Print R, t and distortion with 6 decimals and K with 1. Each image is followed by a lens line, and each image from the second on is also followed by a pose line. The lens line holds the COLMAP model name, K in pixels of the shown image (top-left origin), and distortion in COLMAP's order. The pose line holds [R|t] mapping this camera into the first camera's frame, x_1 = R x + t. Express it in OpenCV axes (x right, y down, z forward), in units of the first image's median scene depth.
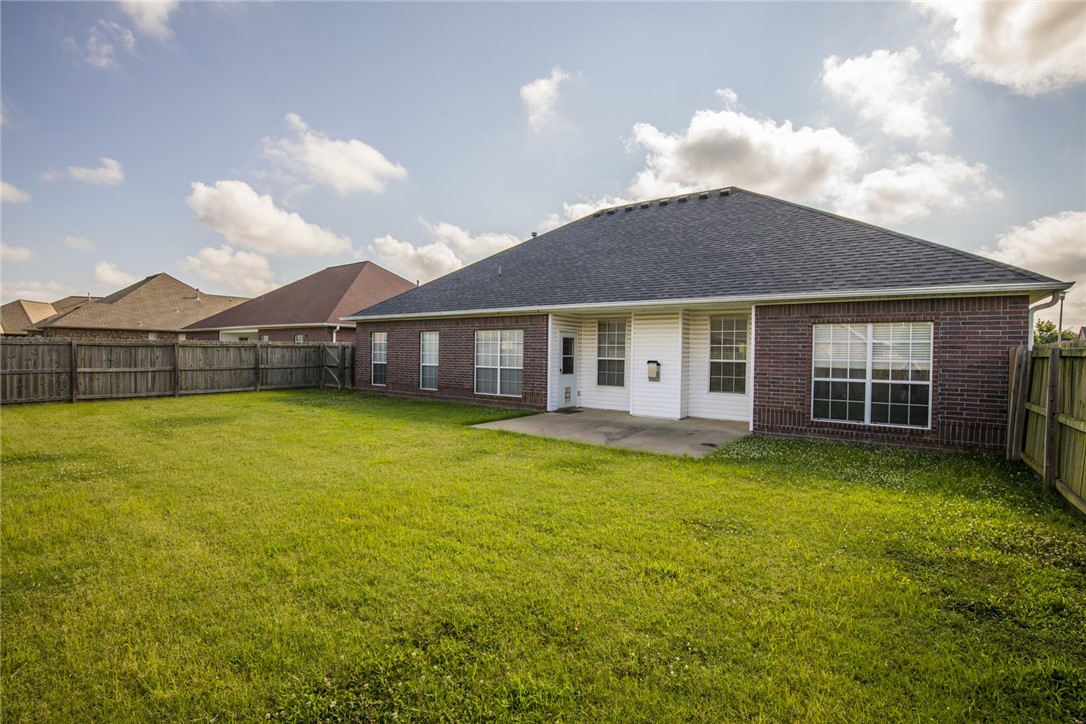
lens RADIAL K [[498.4, 0, 542.4], [0, 498.4, 363.4], [0, 0, 1]] dist [-0.032228, 0.004094]
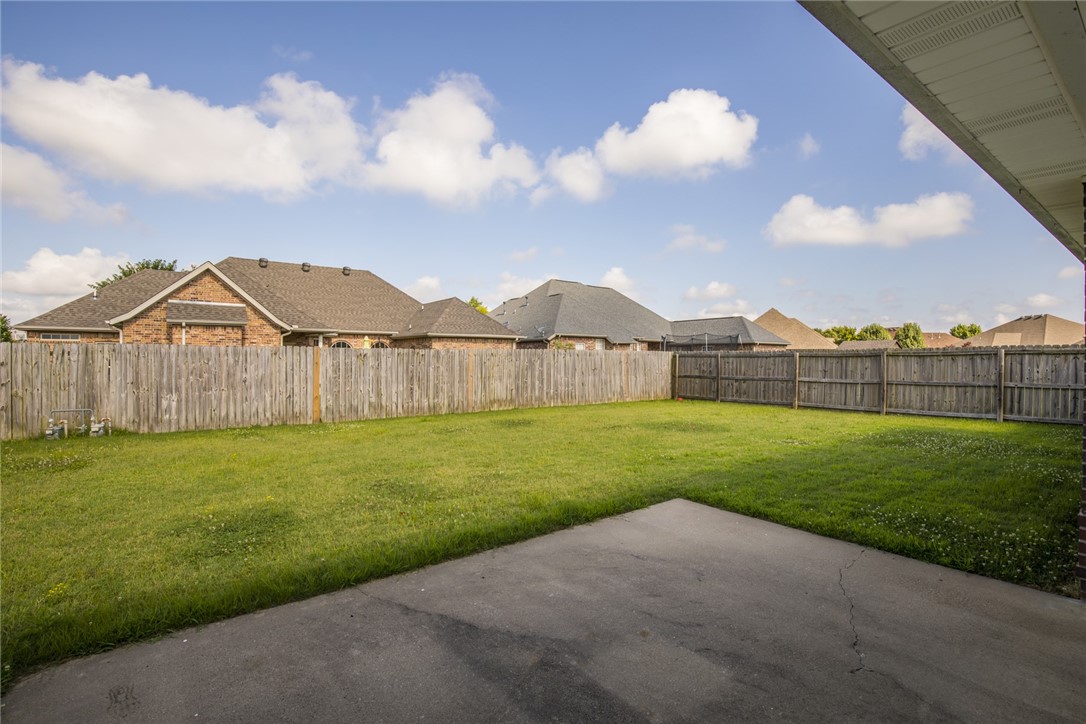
lens RADIAL K [[498.4, 0, 542.6], [0, 498.4, 360.6], [0, 0, 1]] dist [-0.032228, 0.004094]
pose [[-0.296554, -0.004719, -0.955005, 0.265081], [-0.018443, 0.999830, 0.000787, -0.016509], [0.954838, 0.017846, -0.296590, 0.697810]]
